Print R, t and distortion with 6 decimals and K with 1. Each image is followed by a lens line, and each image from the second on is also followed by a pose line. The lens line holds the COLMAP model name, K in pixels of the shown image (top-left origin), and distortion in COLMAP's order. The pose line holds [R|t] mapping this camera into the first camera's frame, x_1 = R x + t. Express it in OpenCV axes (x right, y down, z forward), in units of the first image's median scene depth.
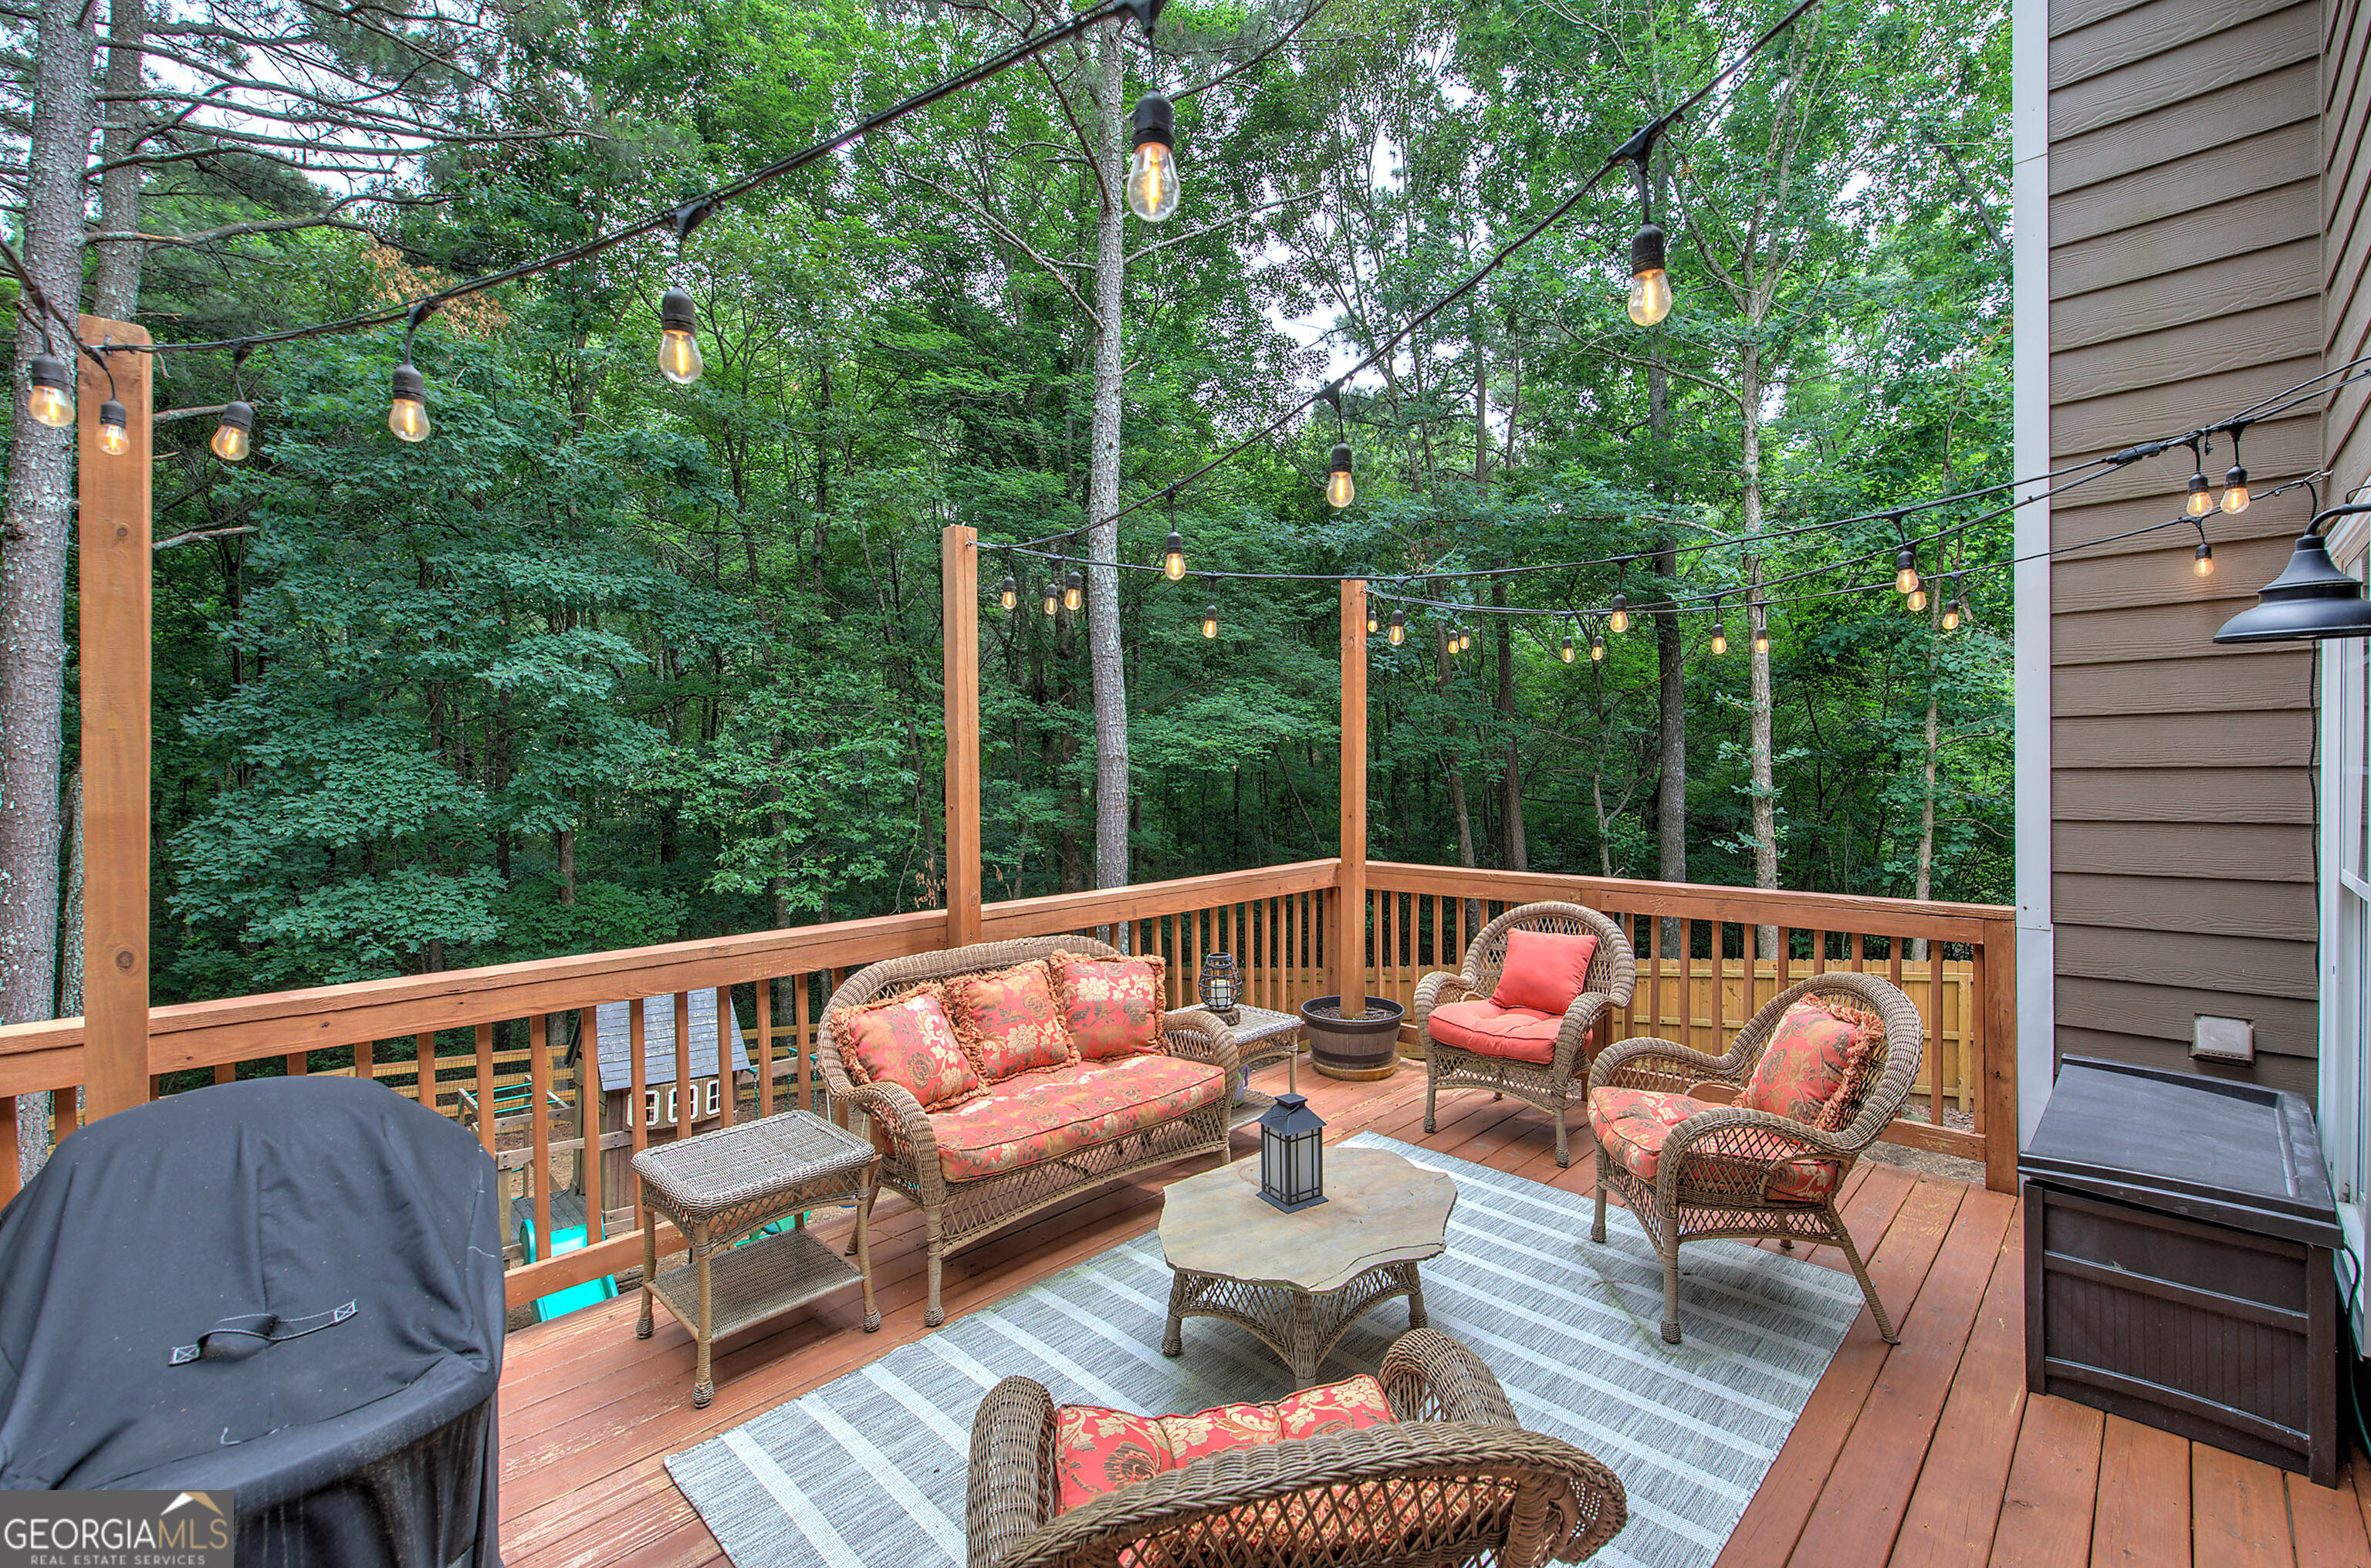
lens RADIAL K [[1014.1, 0, 1191.9], [0, 1014.1, 771.2], [0, 0, 1]] dist [-0.040946, -0.000033]
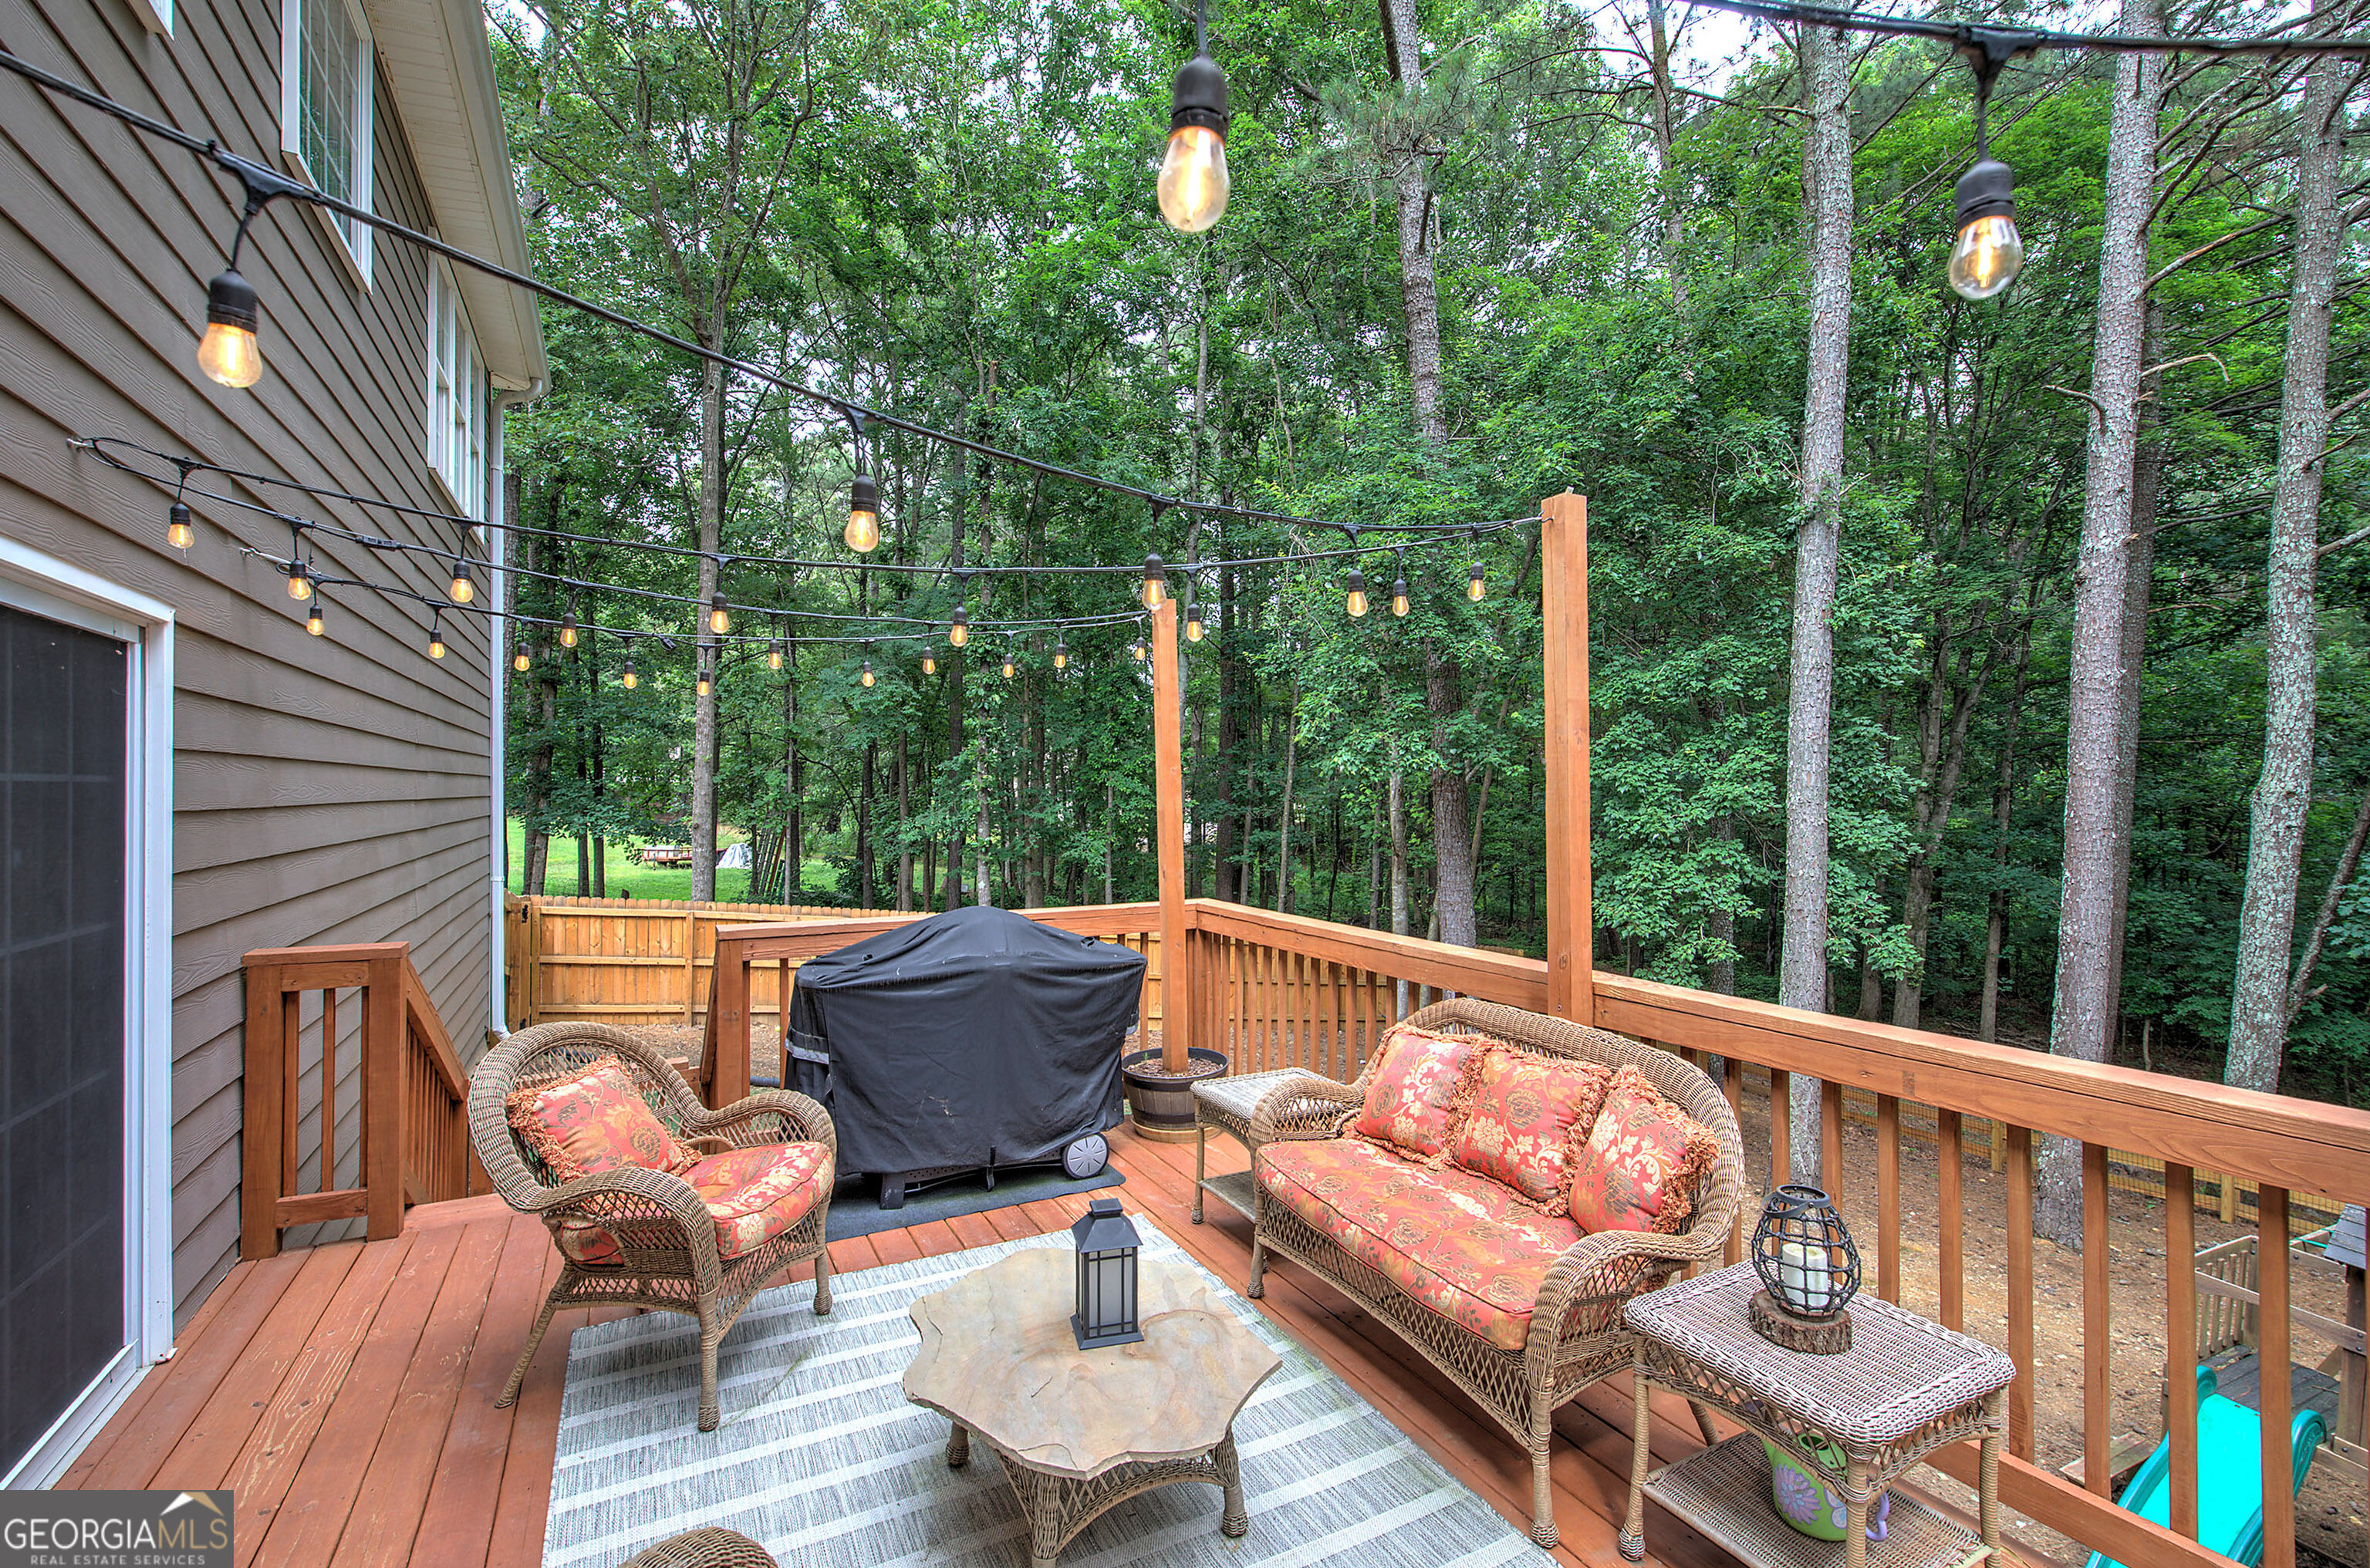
lens RADIAL K [[1019.3, 0, 1198.4], [0, 1019.3, 785.4], [0, 0, 1]] dist [-0.000594, -0.000066]
pose [[-0.286079, 0.004282, -0.958197, 0.616584], [-0.000694, 0.999989, 0.004676, -0.020228], [0.958206, 0.002002, -0.286072, 0.862191]]
